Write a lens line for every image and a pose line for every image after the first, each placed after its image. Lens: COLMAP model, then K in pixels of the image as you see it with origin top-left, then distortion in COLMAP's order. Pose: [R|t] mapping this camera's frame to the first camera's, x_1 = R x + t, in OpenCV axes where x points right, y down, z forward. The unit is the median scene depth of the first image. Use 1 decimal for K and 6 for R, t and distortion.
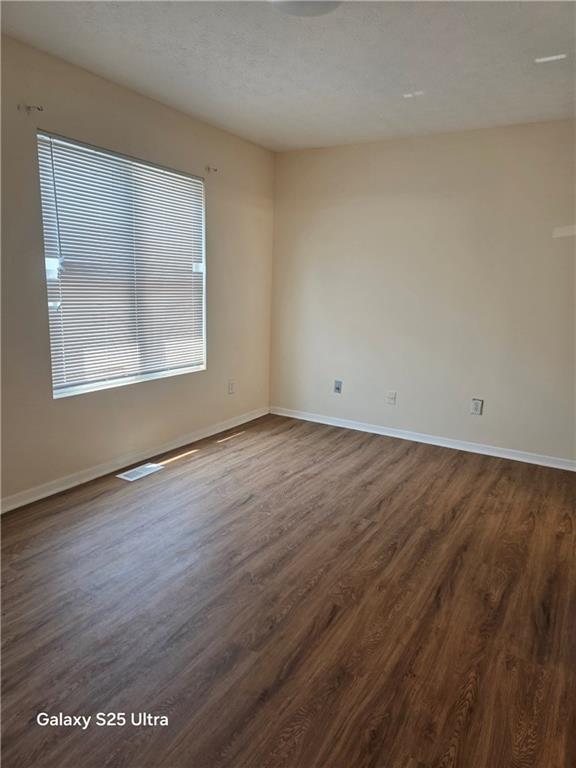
lens RADIAL K [[514.4, 0, 283.8], [0, 514.4, 385.8], [0, 0, 1]] dist [0.107193, -0.140616]
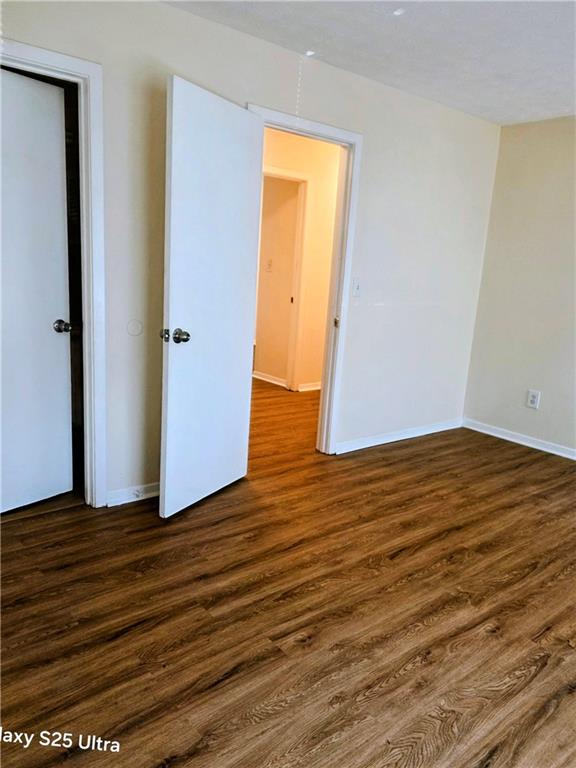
lens RADIAL K [[514.4, 0, 283.8], [0, 514.4, 385.8], [0, 0, 1]] dist [0.107193, -0.140616]
pose [[-0.925335, -0.175124, 0.336285, -0.001106], [-0.022943, 0.911178, 0.411375, -0.347242], [-0.378457, 0.372944, -0.847162, 1.705183]]
